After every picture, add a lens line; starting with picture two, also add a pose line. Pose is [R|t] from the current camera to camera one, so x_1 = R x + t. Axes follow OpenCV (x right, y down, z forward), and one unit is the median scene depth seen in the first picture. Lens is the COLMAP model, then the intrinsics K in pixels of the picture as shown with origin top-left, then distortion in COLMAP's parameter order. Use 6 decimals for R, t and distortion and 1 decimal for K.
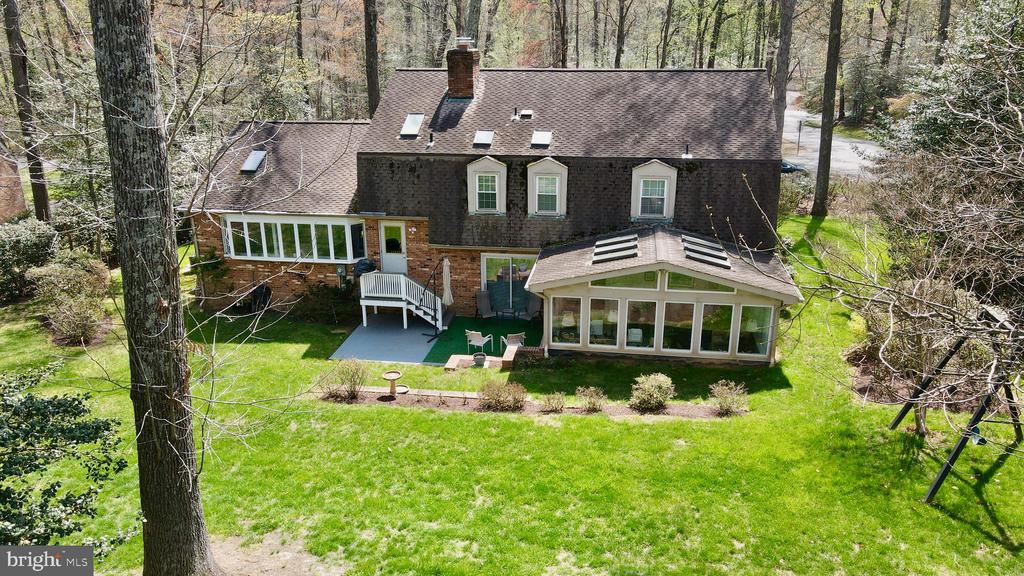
lens RADIAL K [[770.5, 0, 512.0], [0, 770.5, 288.0], [0, 0, 1]] dist [0.000635, 0.002955]
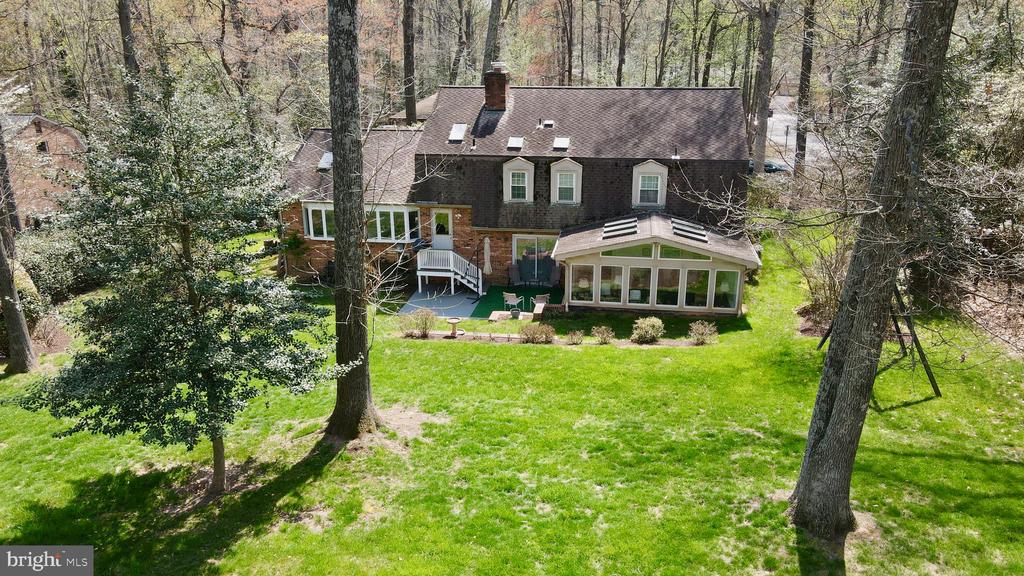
lens RADIAL K [[770.5, 0, 512.0], [0, 770.5, 288.0], [0, 0, 1]] dist [0.000635, 0.002955]
pose [[0.999999, 0.000726, -0.000851, -0.043560], [-0.000728, 0.999996, -0.002884, 0.049877], [0.000849, 0.002885, 0.999995, -0.278353]]
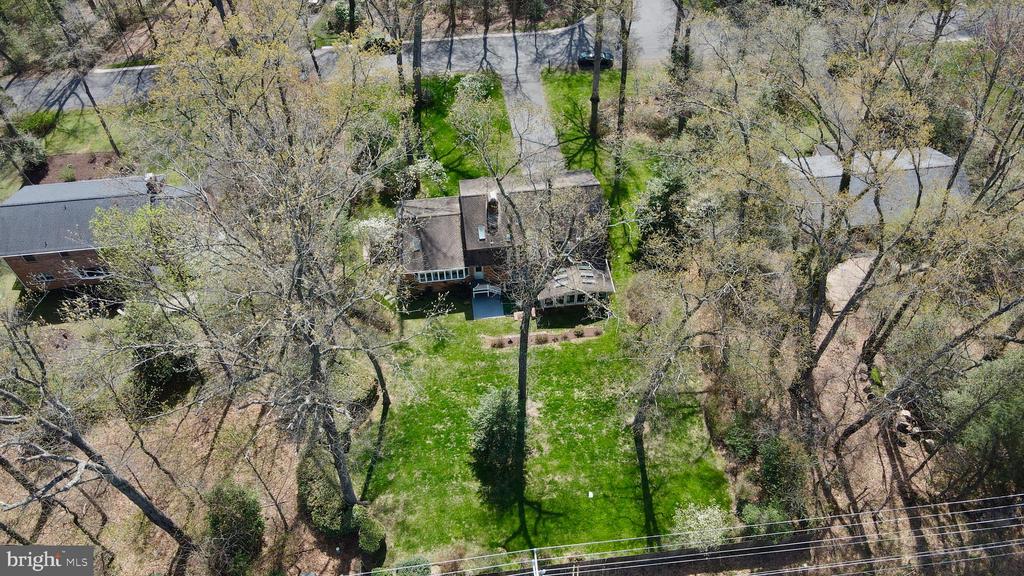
lens RADIAL K [[770.5, 0, 512.0], [0, 770.5, 288.0], [0, 0, 1]] dist [0.000635, 0.002955]
pose [[0.963760, -0.201796, 0.174484, -0.603819], [0.088676, 0.859201, 0.503894, -1.572466], [-0.251600, -0.470161, 0.845959, -1.624265]]
